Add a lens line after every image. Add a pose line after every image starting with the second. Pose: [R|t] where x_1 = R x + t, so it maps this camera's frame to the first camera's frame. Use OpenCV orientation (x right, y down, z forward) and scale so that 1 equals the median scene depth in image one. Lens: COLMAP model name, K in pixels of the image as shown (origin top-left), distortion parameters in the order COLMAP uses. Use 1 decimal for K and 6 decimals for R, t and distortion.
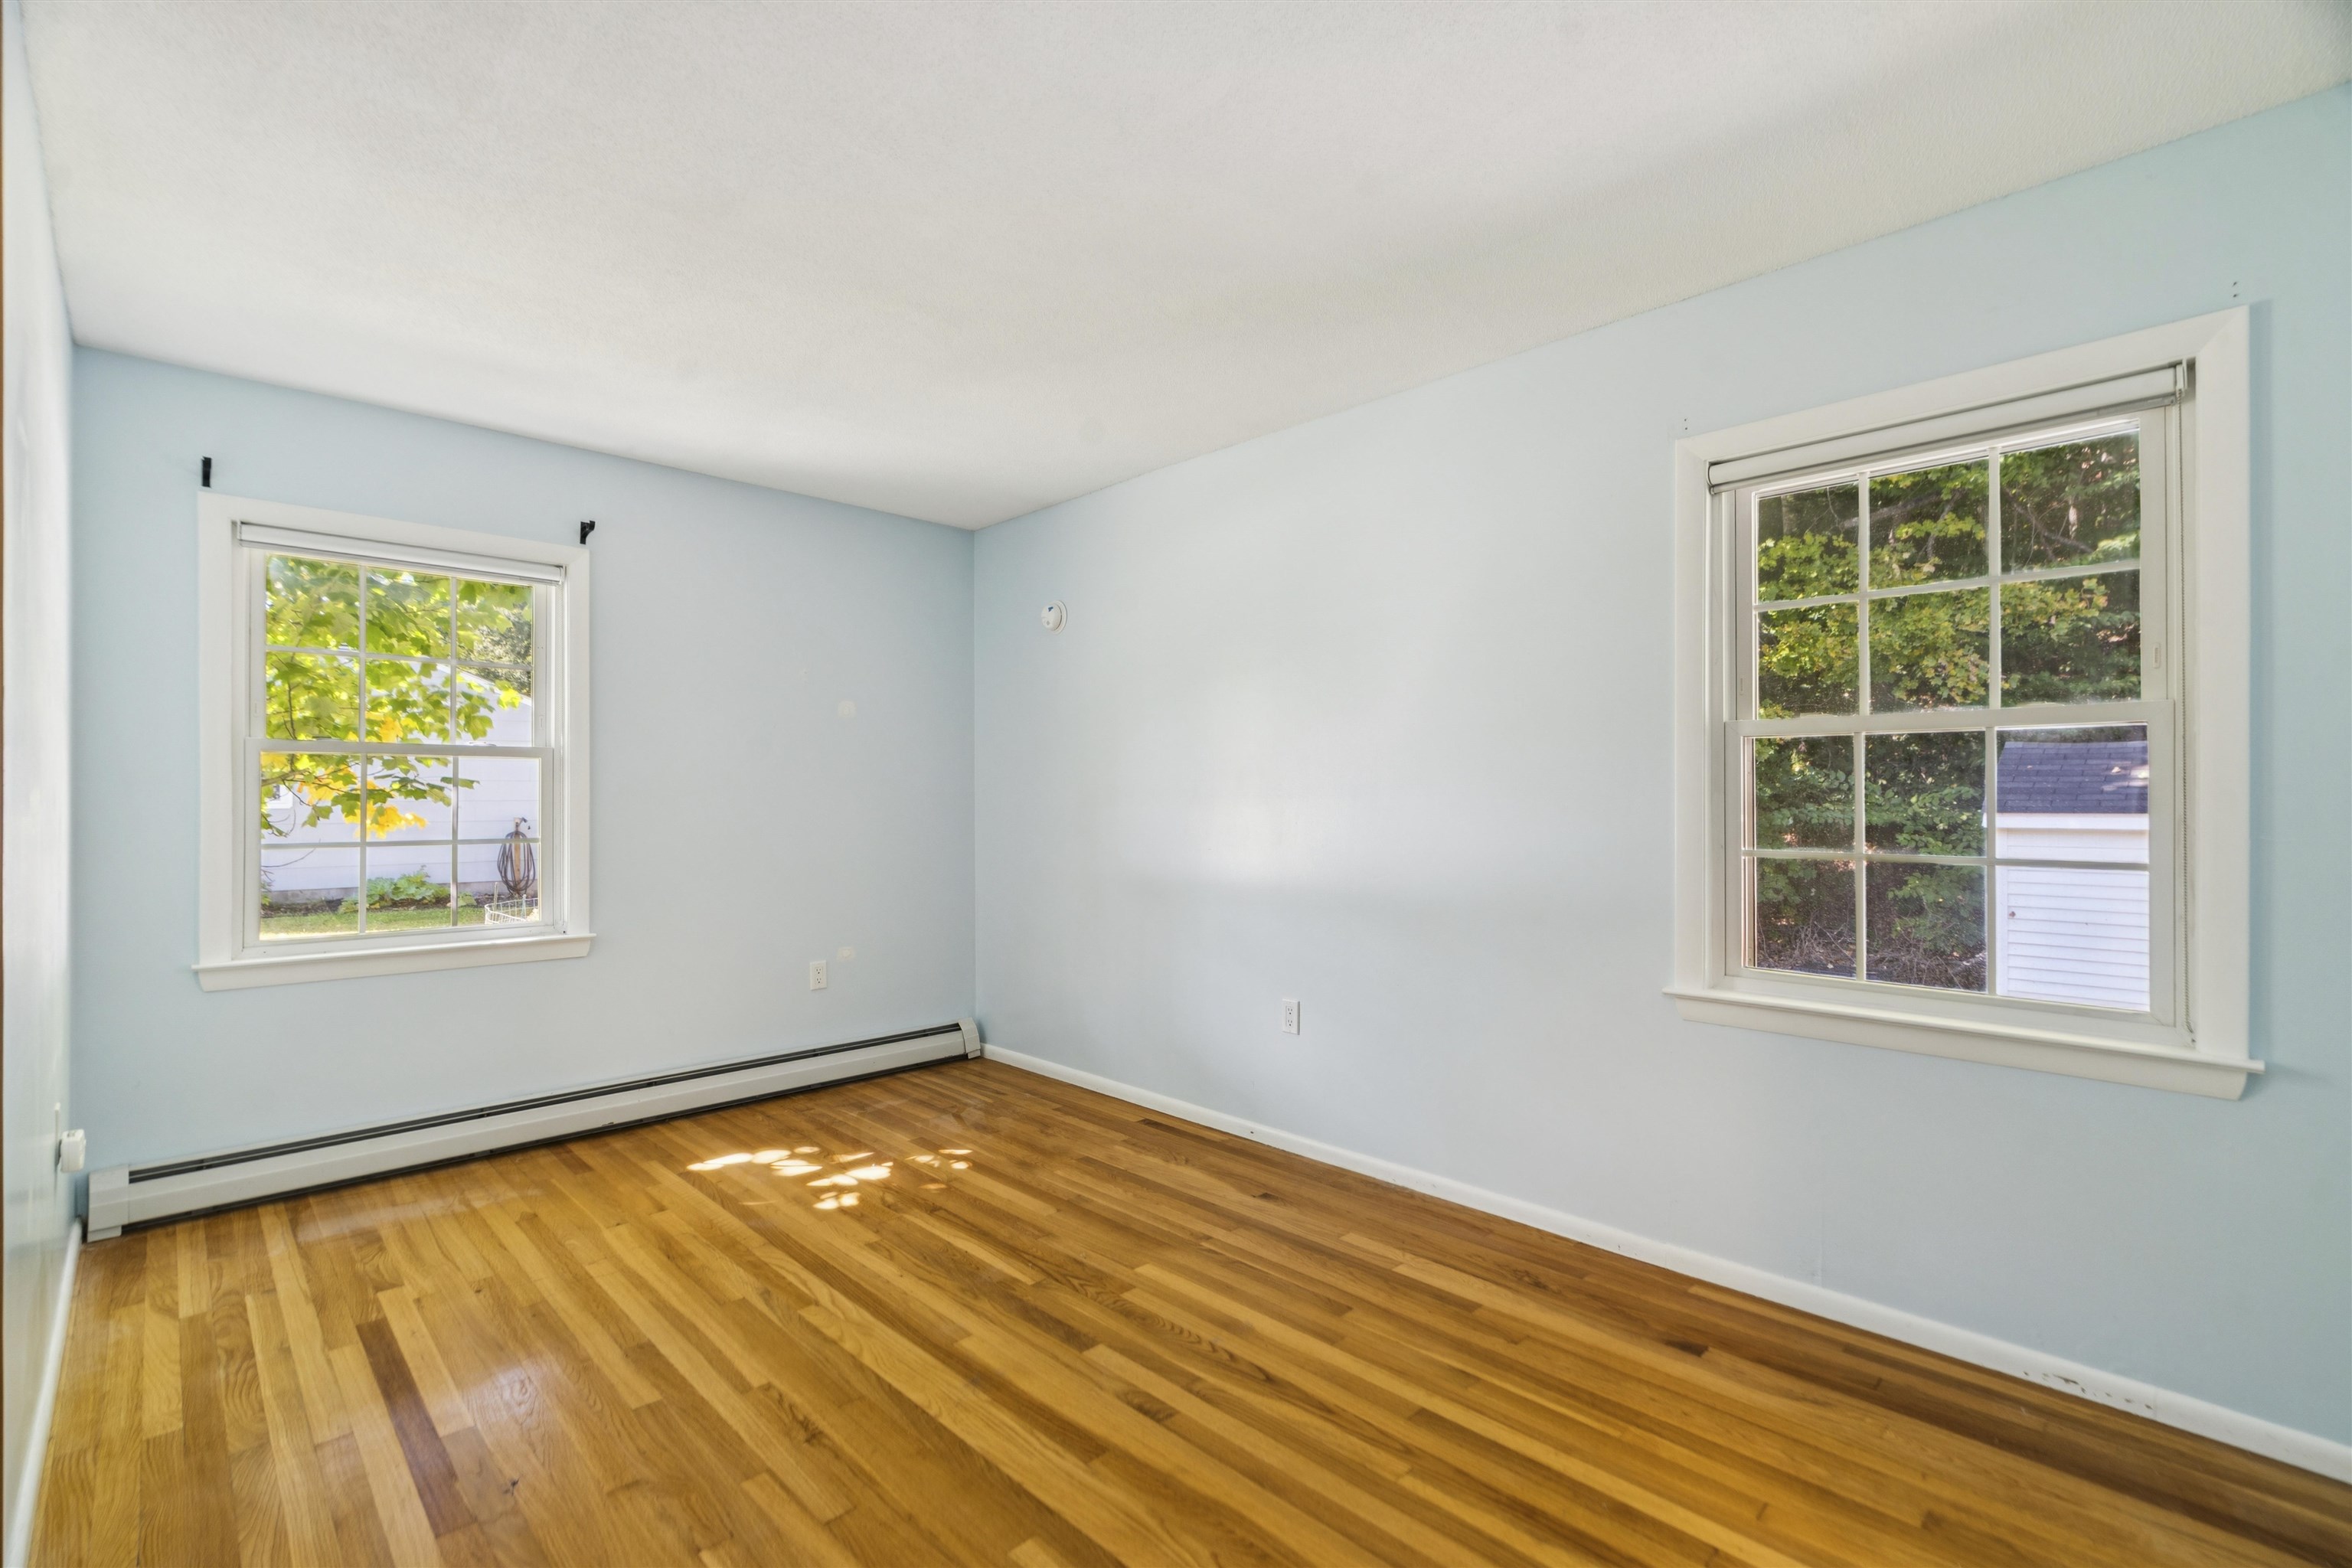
lens RADIAL K [[1074.1, 0, 1174.5], [0, 1074.1, 793.6], [0, 0, 1]] dist [-0.002278, 0.002702]
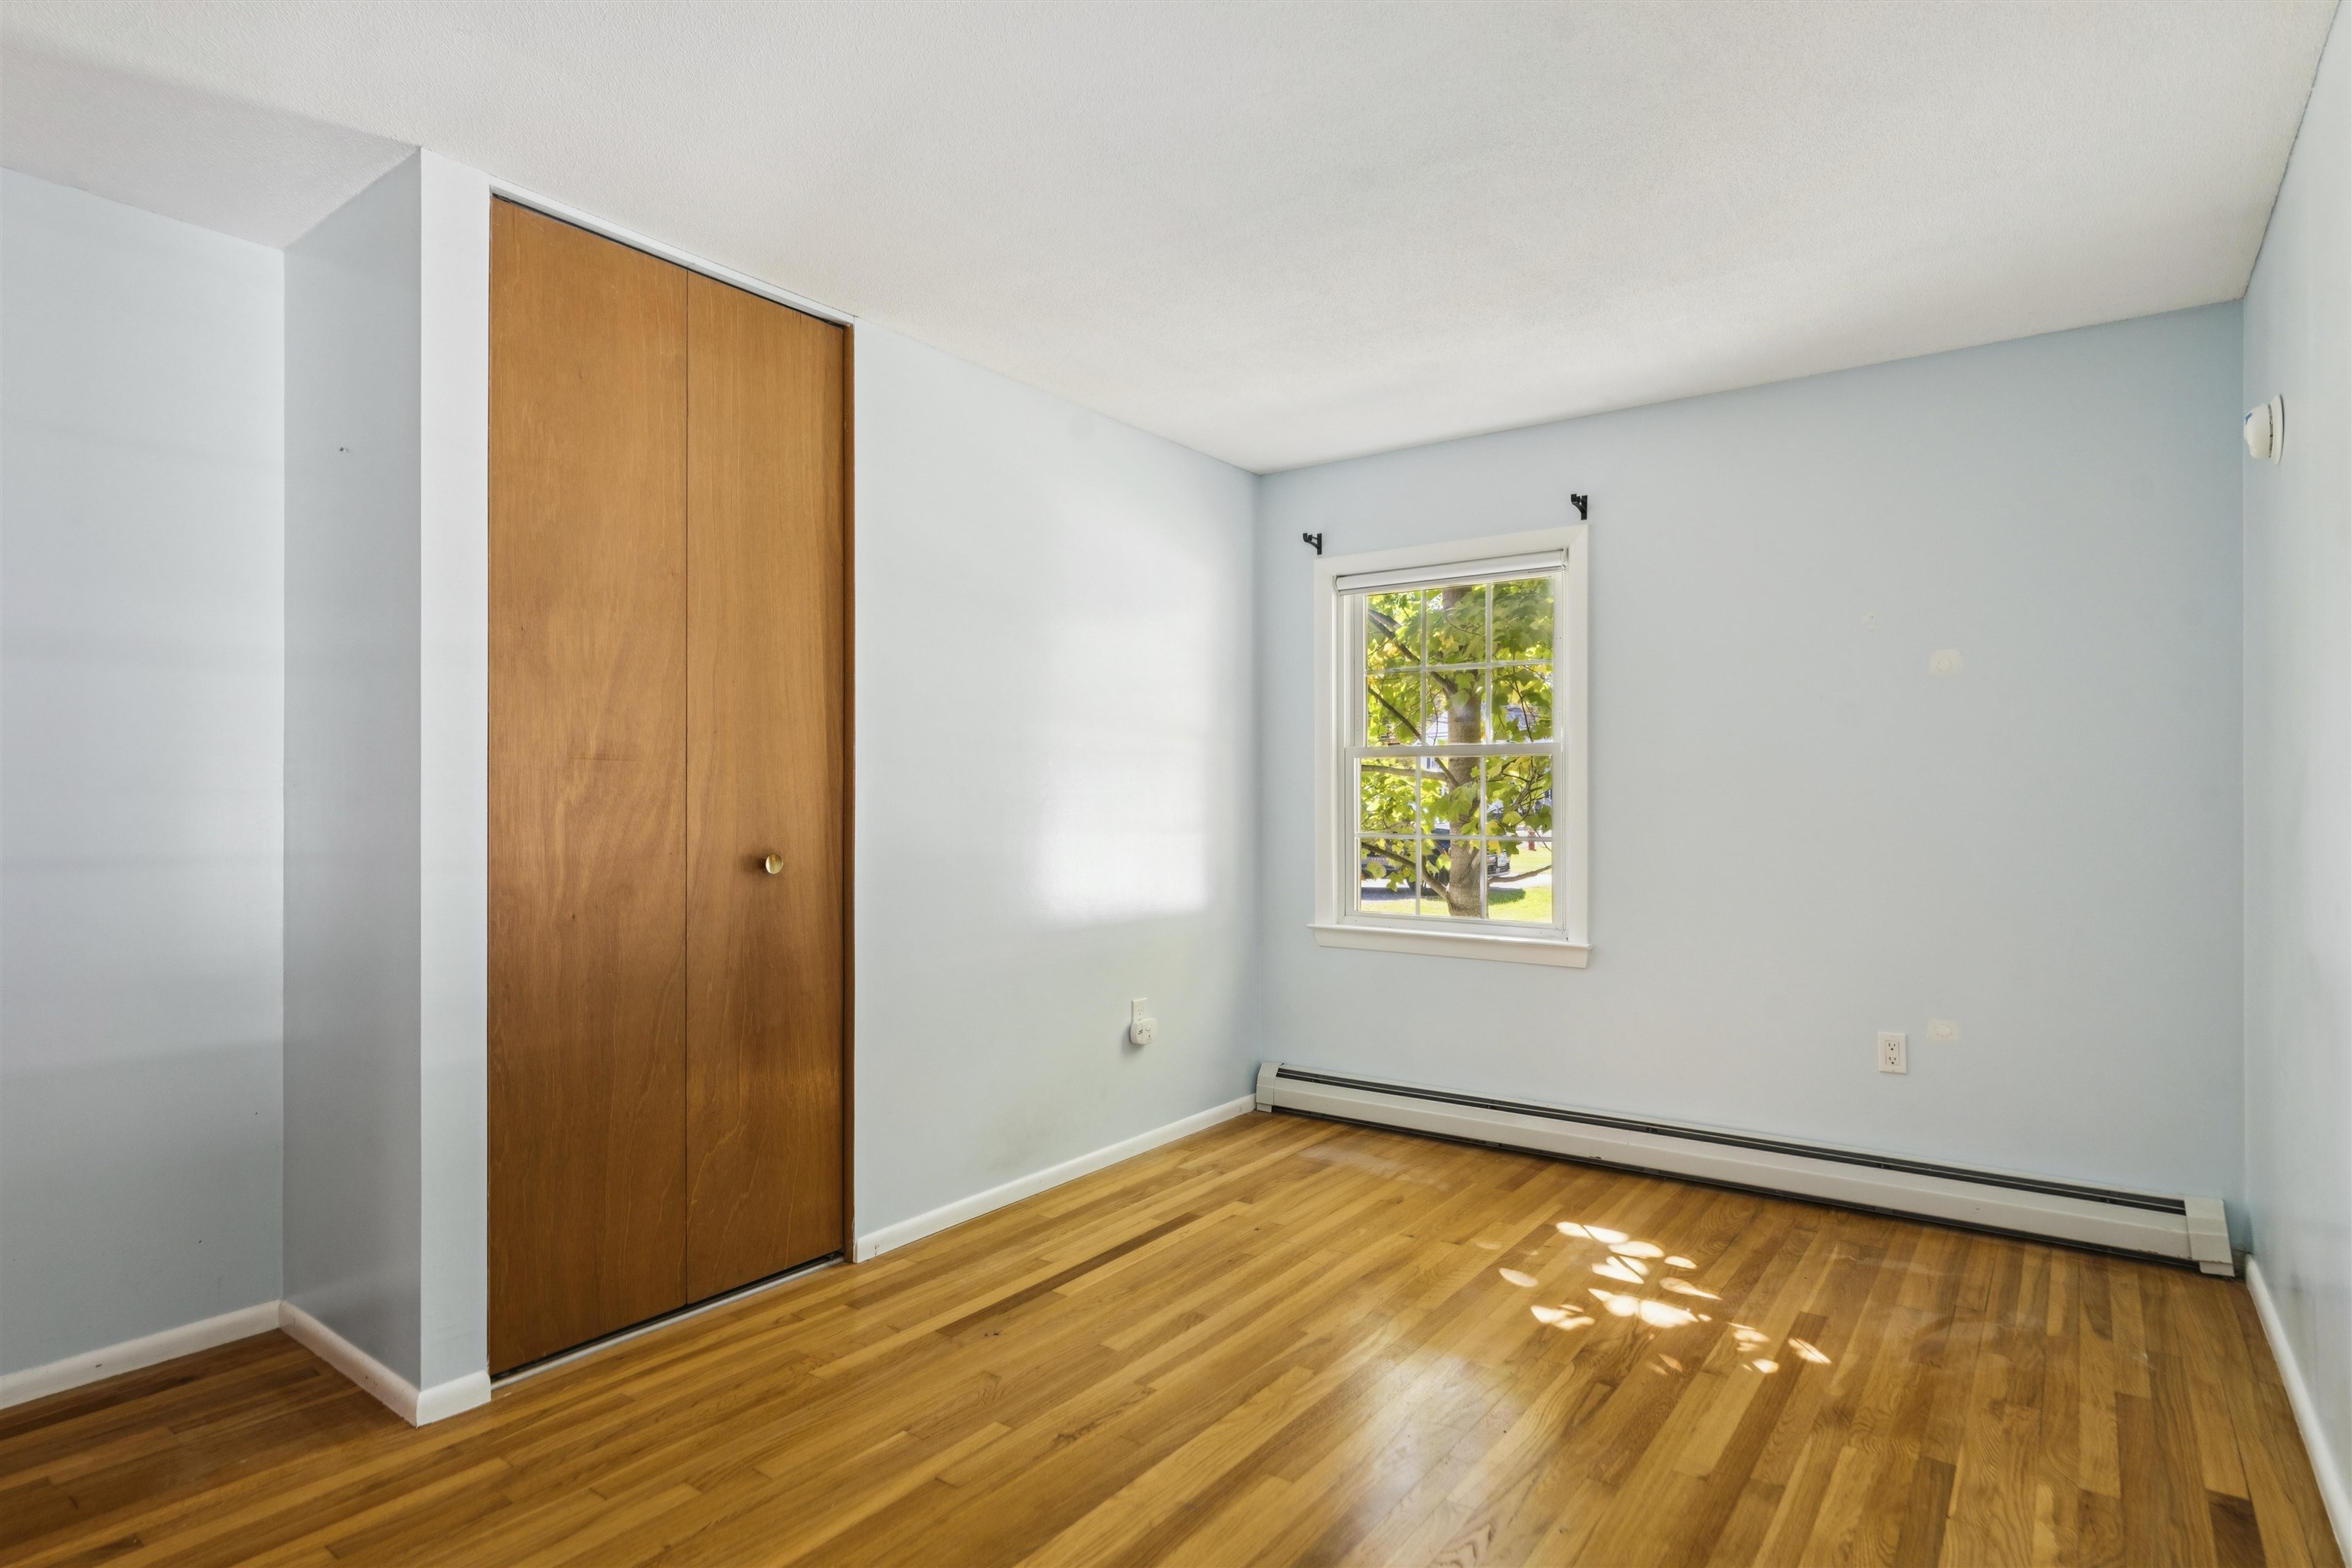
lens RADIAL K [[1225.5, 0, 1173.6], [0, 1225.5, 782.6], [0, 0, 1]] dist [0.001521, -0.000163]
pose [[0.173035, -0.006212, -0.984896, 0.459748], [0.003495, 0.999978, -0.005693, -0.002192], [0.984909, -0.002457, 0.173053, 0.511271]]
